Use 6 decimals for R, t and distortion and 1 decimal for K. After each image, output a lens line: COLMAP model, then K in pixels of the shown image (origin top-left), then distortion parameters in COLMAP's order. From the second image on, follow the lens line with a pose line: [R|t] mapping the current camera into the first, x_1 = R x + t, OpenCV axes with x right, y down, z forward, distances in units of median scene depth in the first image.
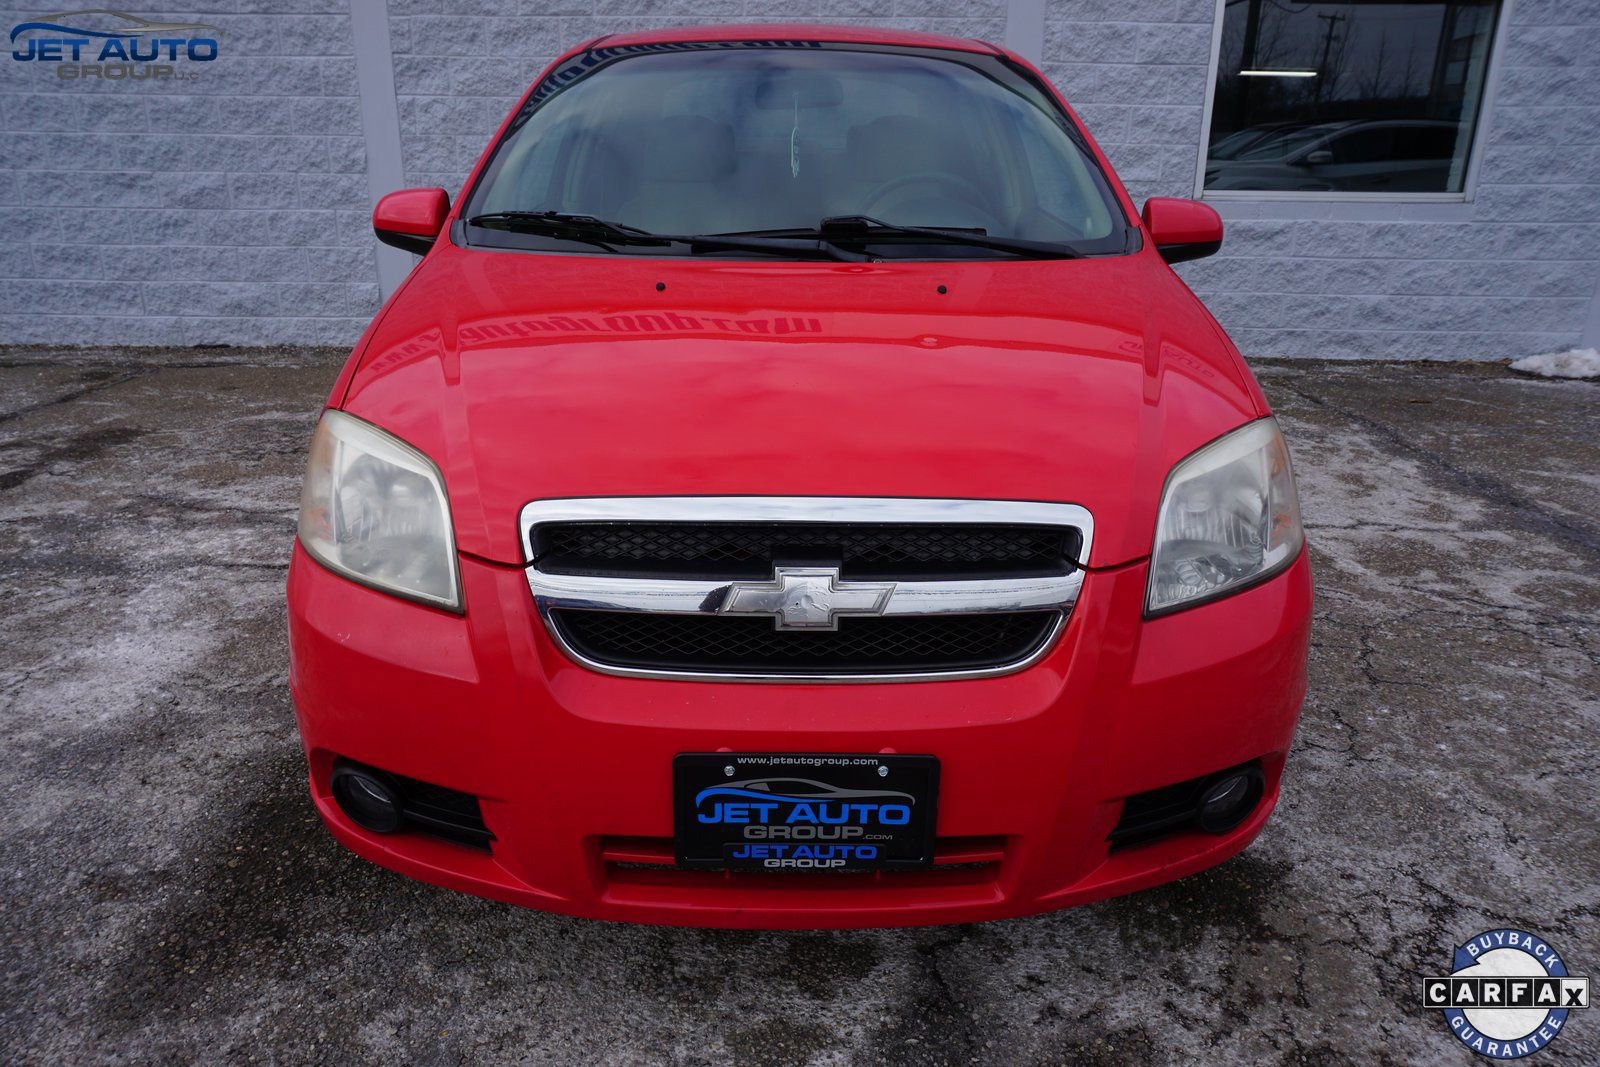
lens RADIAL K [[1068.7, 0, 801.4], [0, 1068.7, 543.6], [0, 0, 1]] dist [-0.044135, 0.031222]
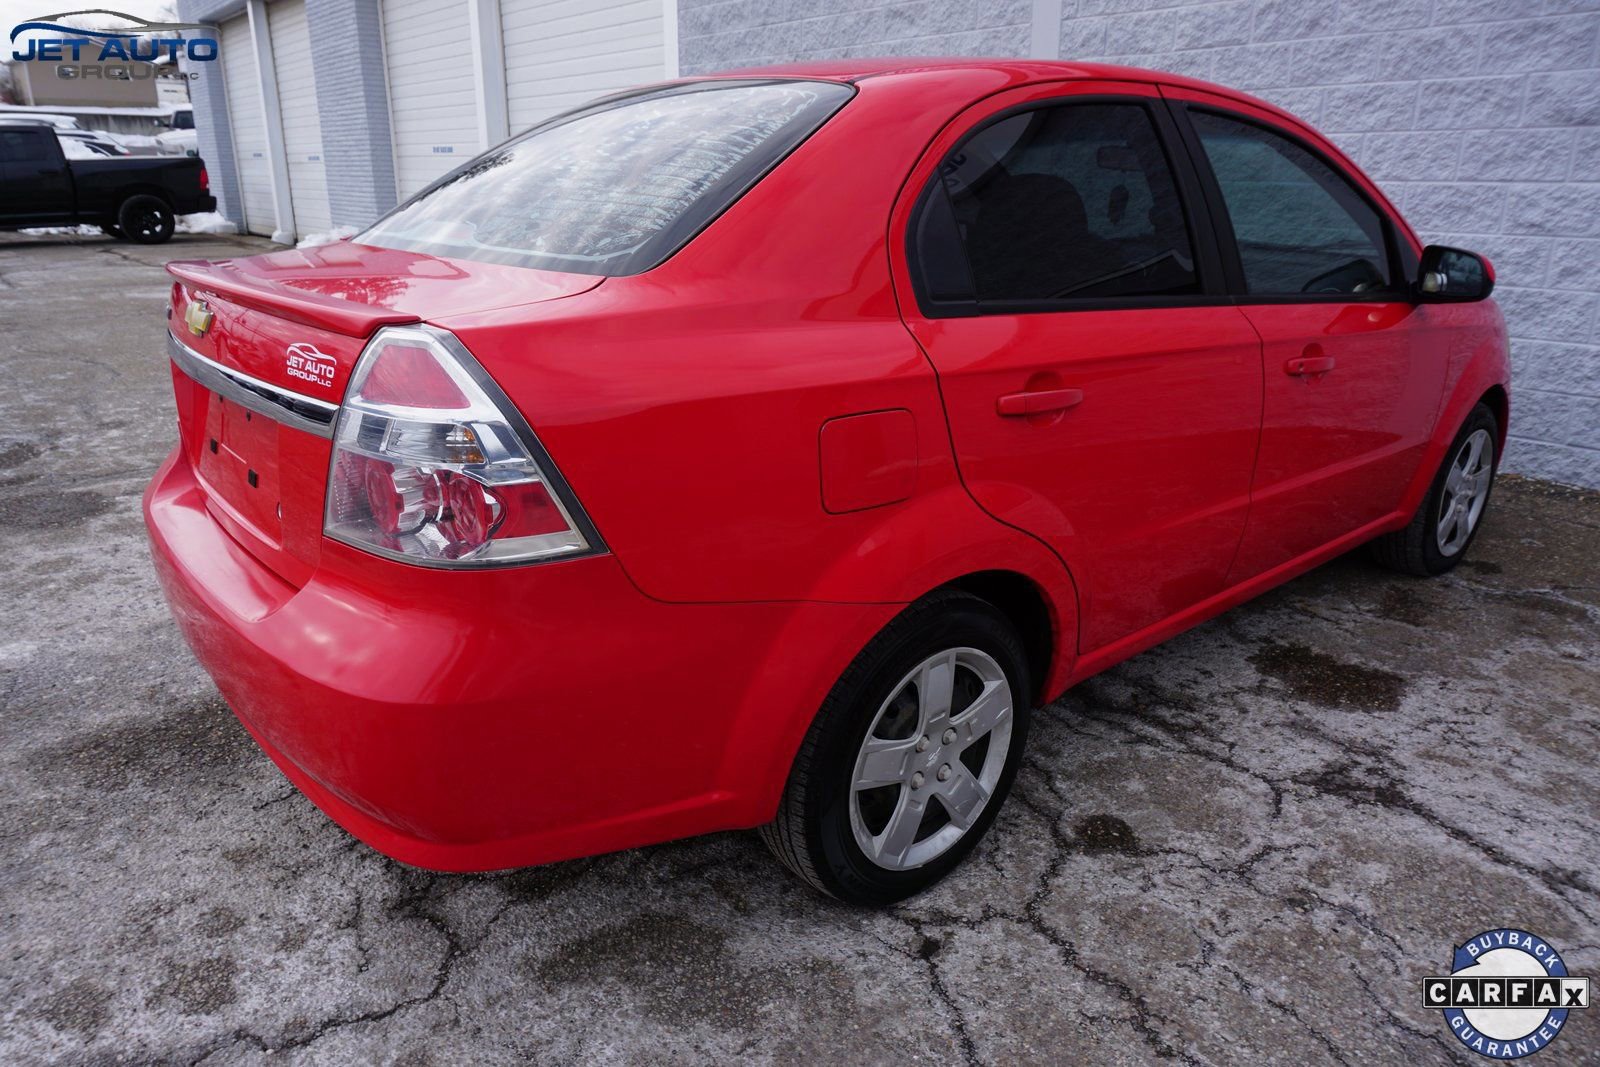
lens RADIAL K [[1068.7, 0, 792.1], [0, 1068.7, 539.9], [0, 0, 1]] dist [-0.044135, 0.031222]
pose [[0.628958, 0.244823, -0.737885, 0.311774], [-0.264445, 0.959899, 0.093078, -0.085329], [0.731082, 0.136587, 0.668478, 0.193975]]
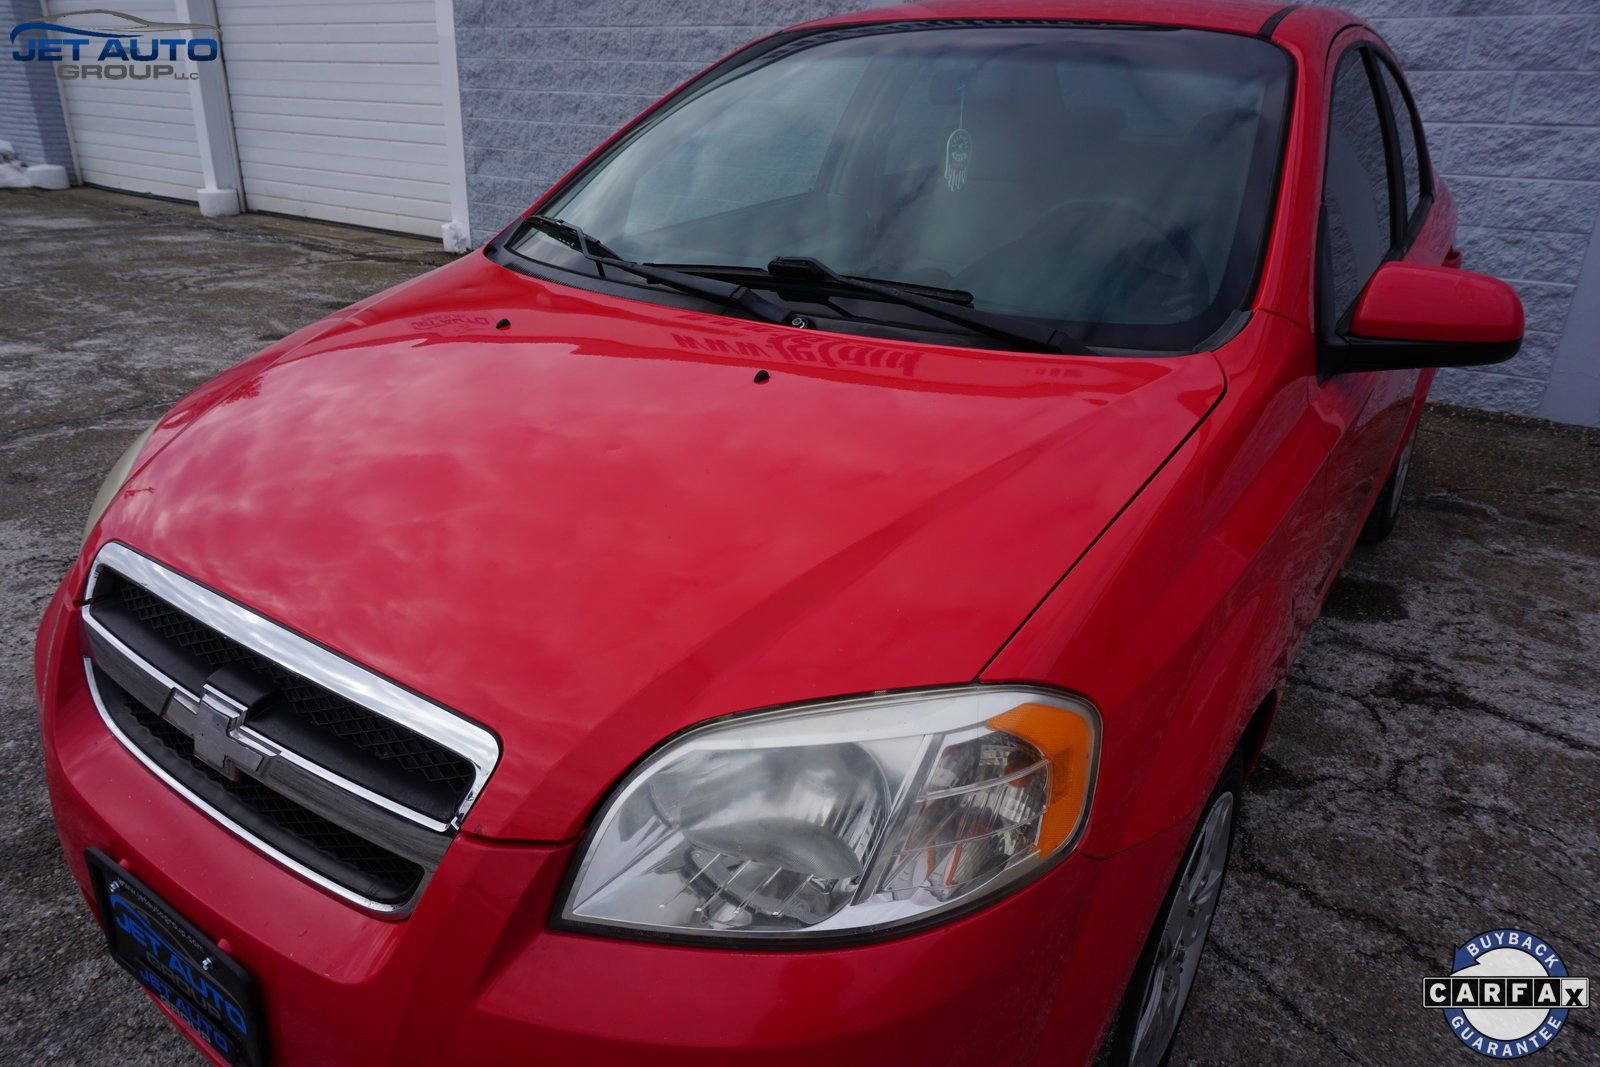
lens RADIAL K [[1068.7, 0, 798.2], [0, 1068.7, 541.4], [0, 0, 1]] dist [-0.044135, 0.031222]
pose [[0.817105, 0.233715, -0.526988, 0.176395], [-0.216317, 0.971640, 0.095511, -0.061395], [0.534365, 0.035954, 0.844489, 0.120988]]
